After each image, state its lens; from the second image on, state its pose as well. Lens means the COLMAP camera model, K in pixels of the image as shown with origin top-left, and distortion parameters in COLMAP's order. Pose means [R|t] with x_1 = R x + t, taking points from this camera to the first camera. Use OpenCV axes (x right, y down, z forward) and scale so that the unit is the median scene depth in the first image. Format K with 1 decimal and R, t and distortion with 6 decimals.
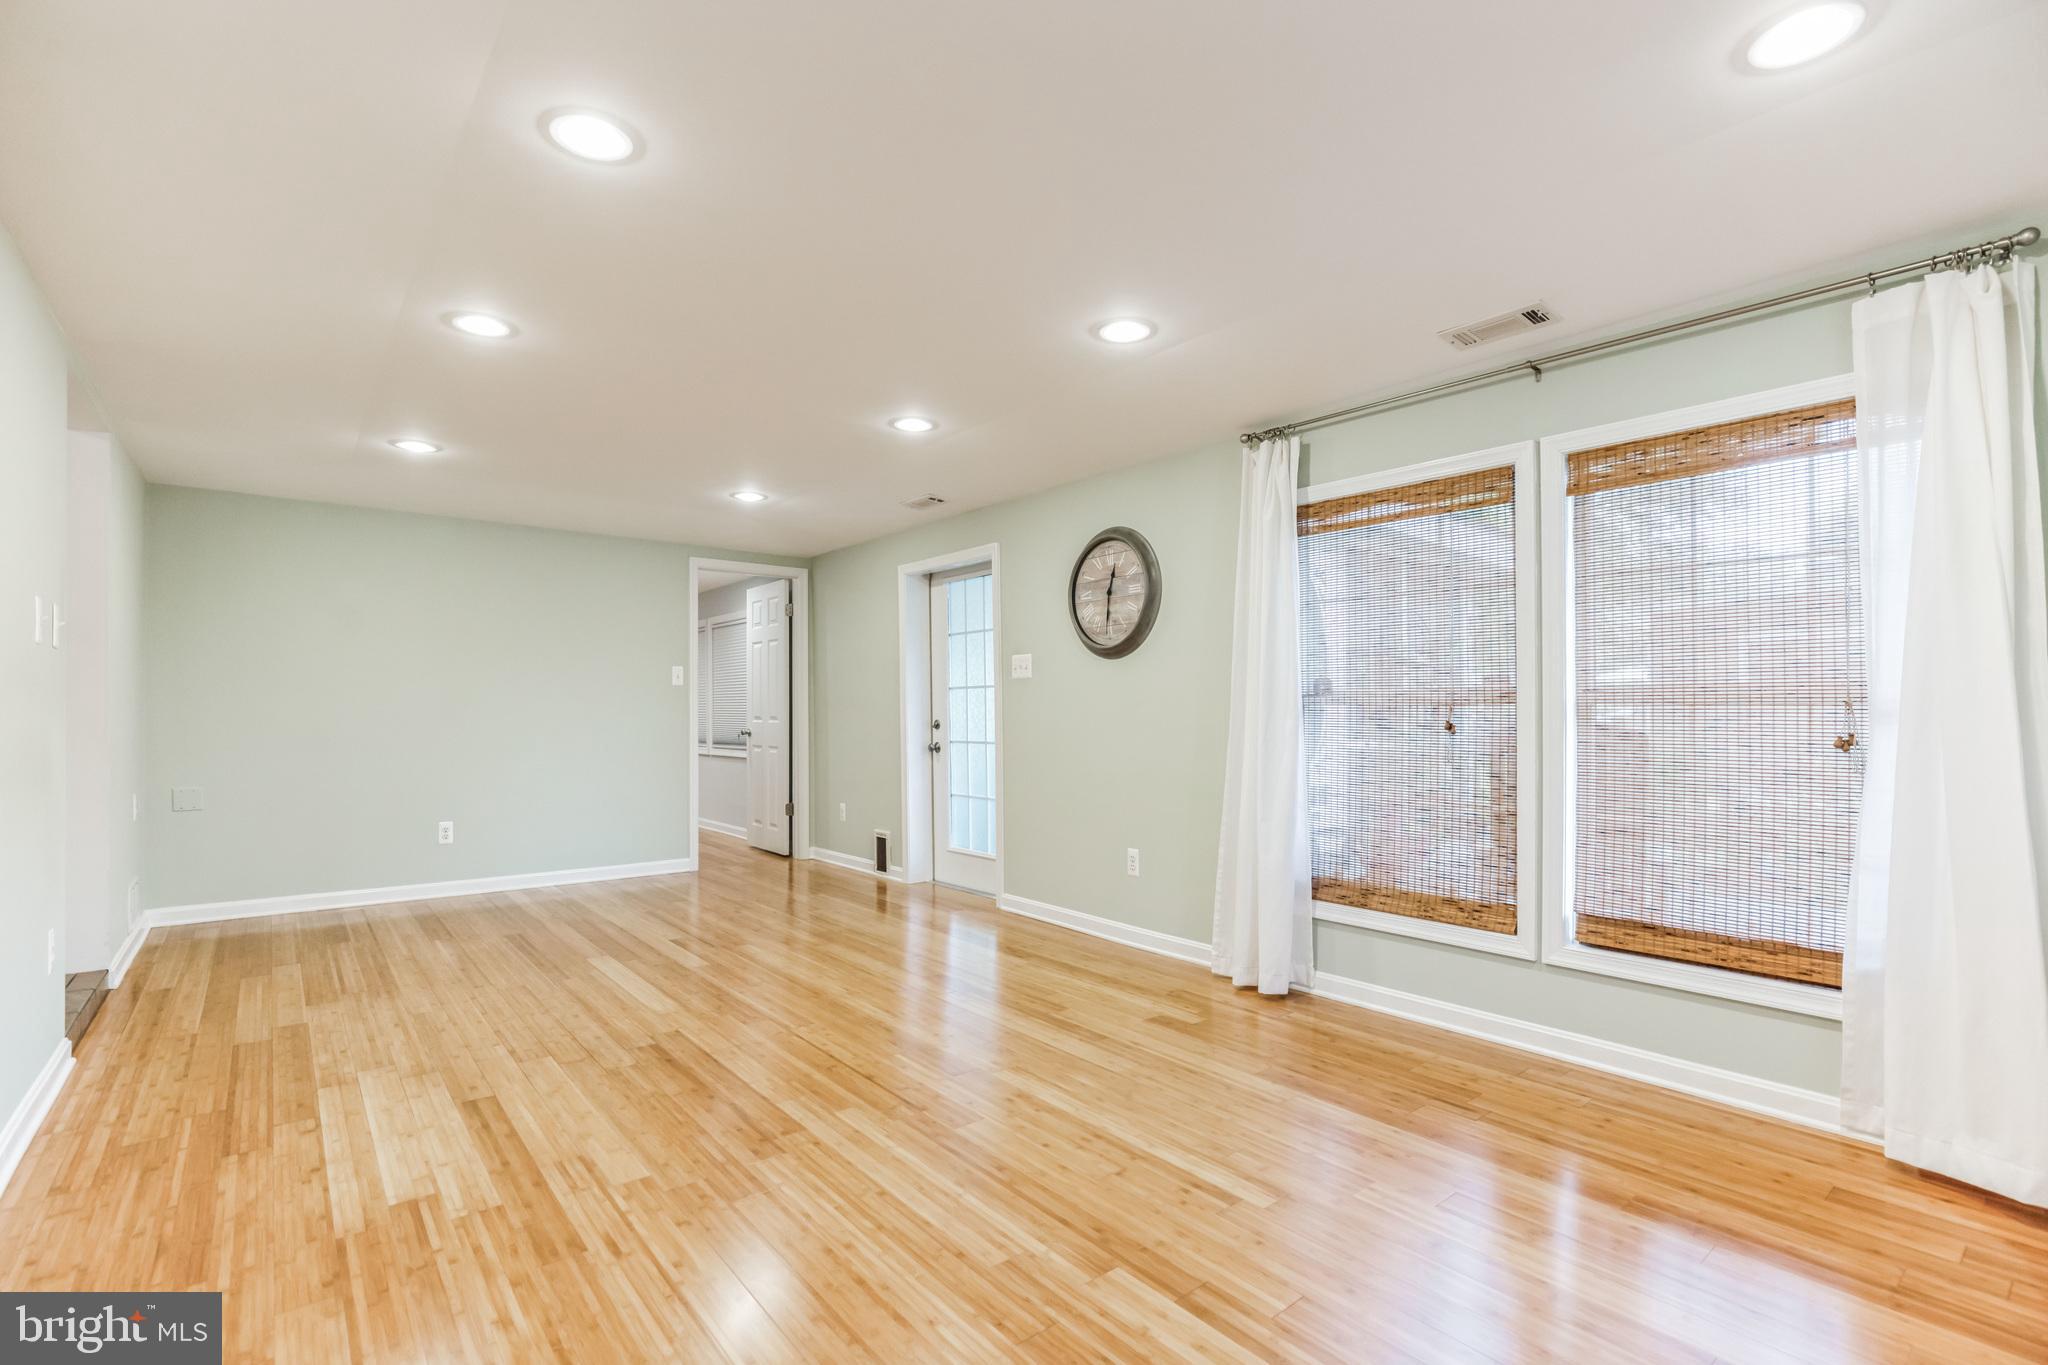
lens RADIAL K [[954.1, 0, 1025.9], [0, 954.1, 698.7], [0, 0, 1]] dist [-0.016069, 0.002075]
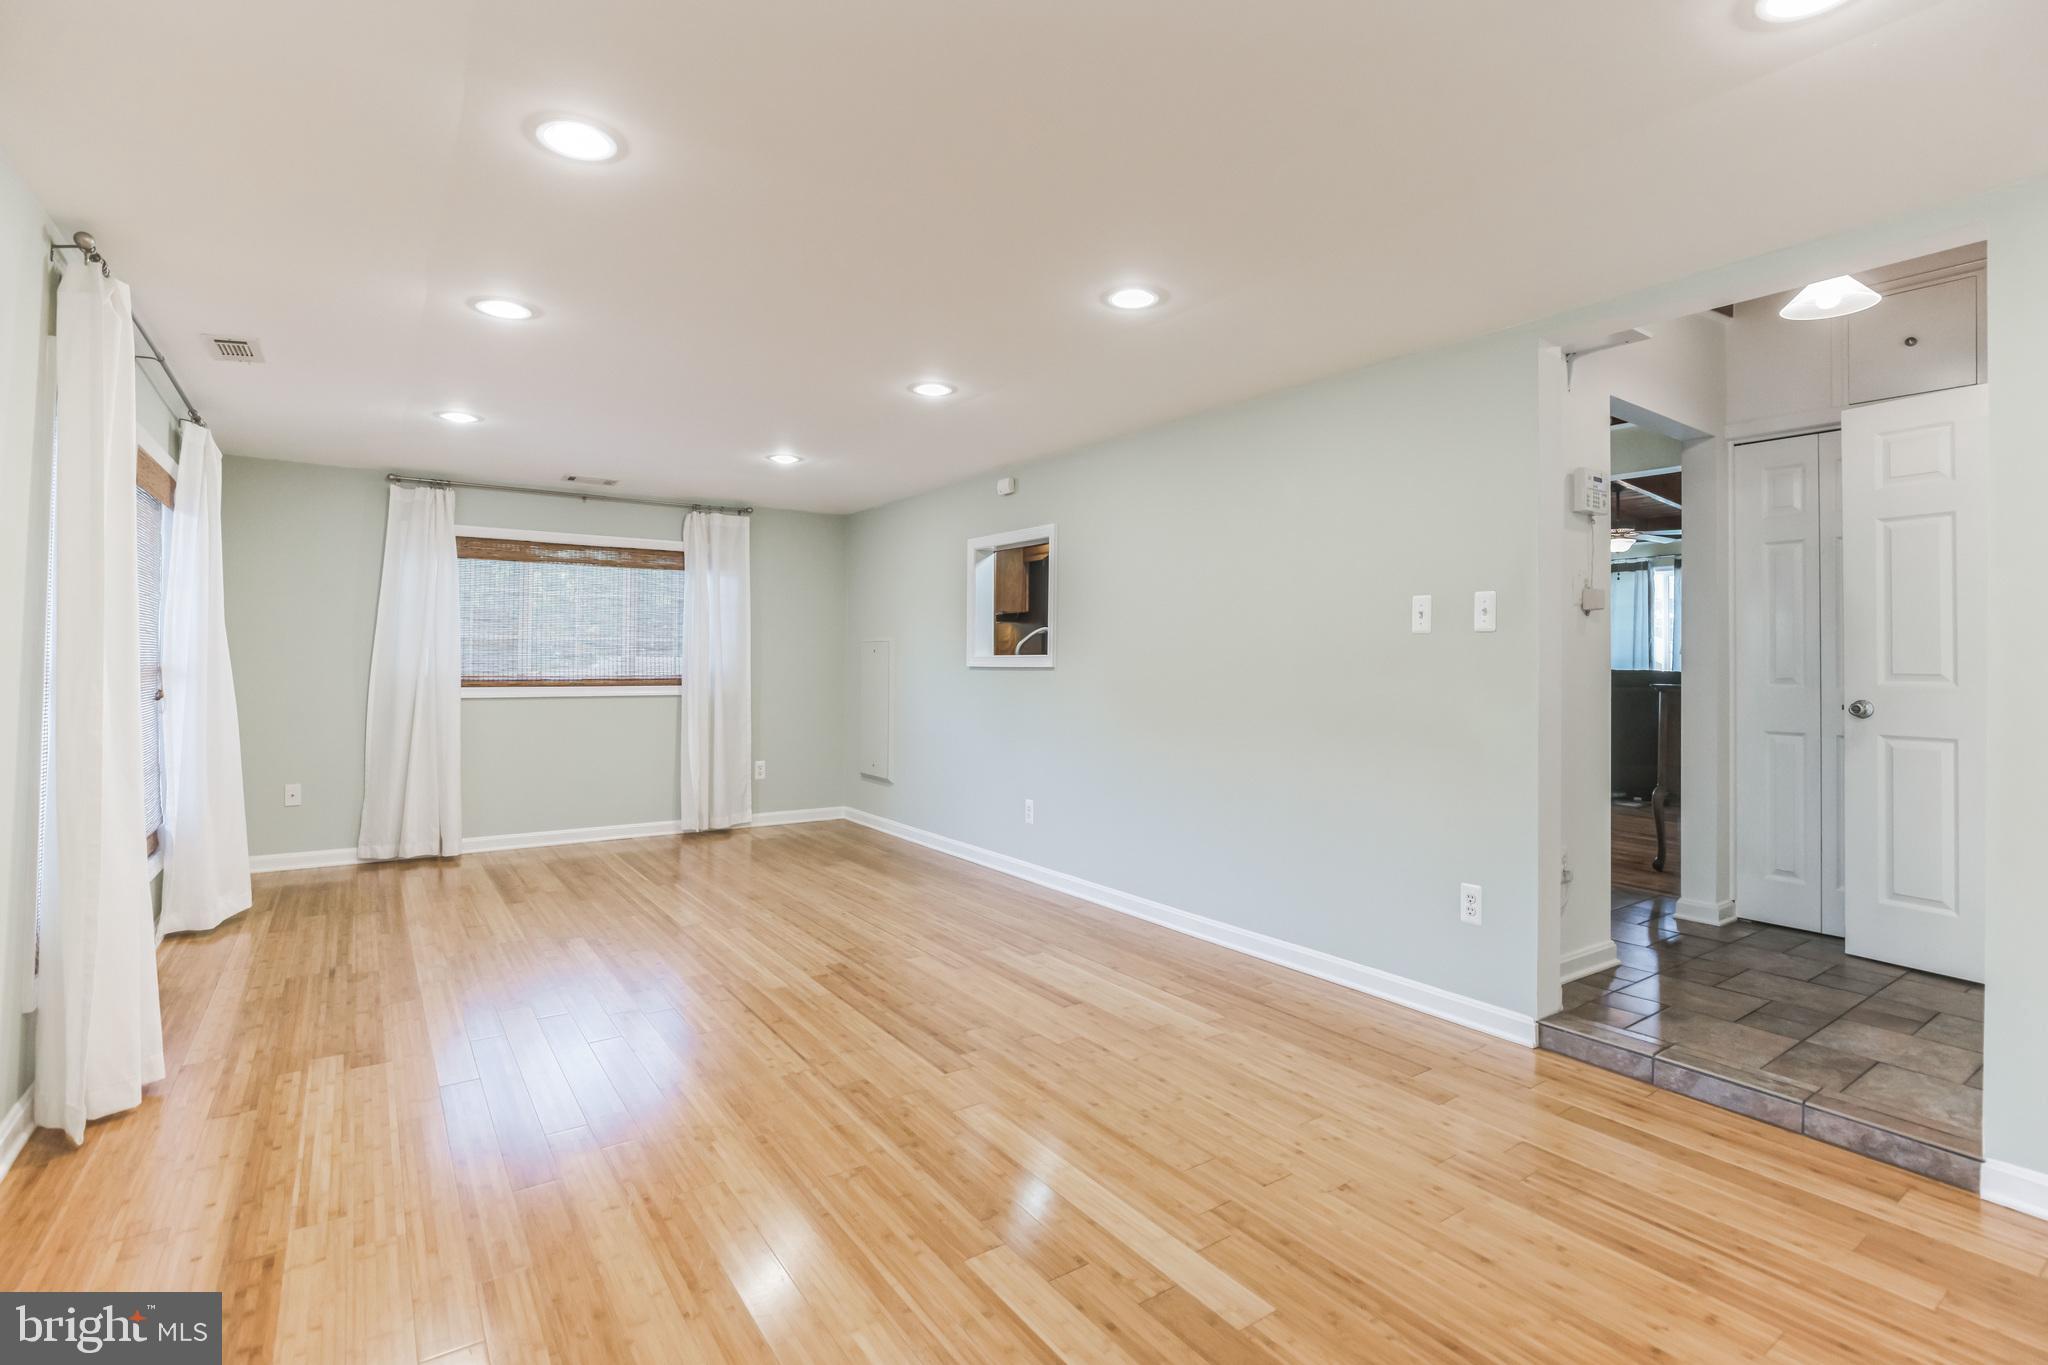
lens RADIAL K [[954.1, 0, 1043.5], [0, 954.1, 649.8], [0, 0, 1]] dist [-0.016069, 0.002075]
pose [[-0.998685, -0.007779, 0.050678, -0.549179], [-0.009037, 0.999656, -0.024641, -0.002478], [-0.050469, -0.025066, -0.998411, 2.049949]]
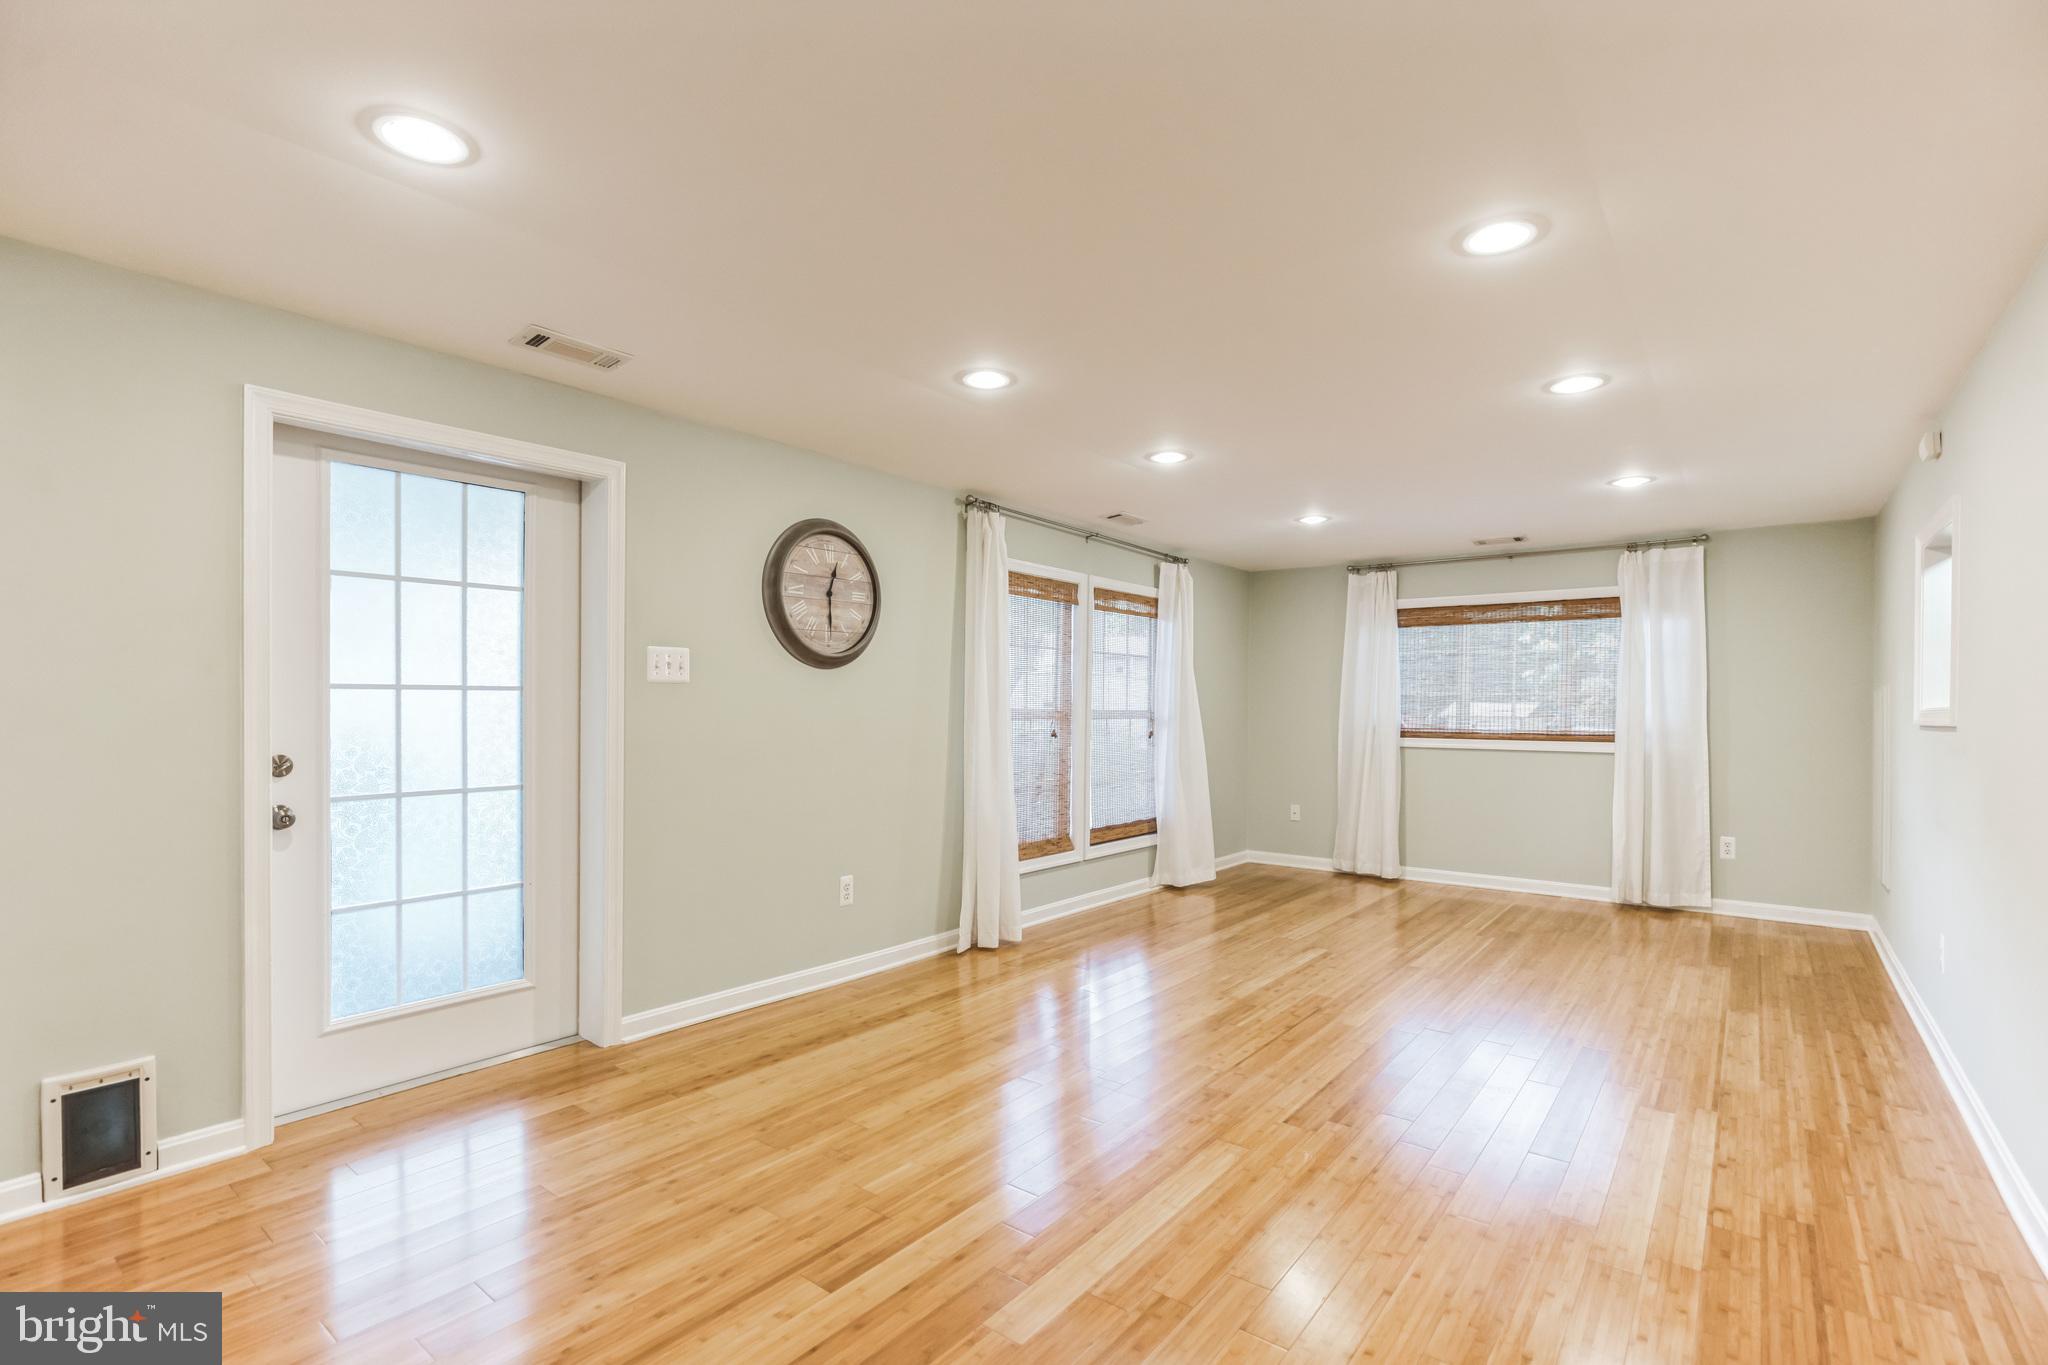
lens RADIAL K [[954.1, 0, 1035.4], [0, 954.1, 702.4], [0, 0, 1]] dist [-0.016069, 0.002075]
pose [[-0.243802, 0.003269, 0.969820, -1.257263], [-0.019456, 0.999777, -0.008261, -0.011108], [-0.969630, -0.020882, -0.243684, 1.589050]]
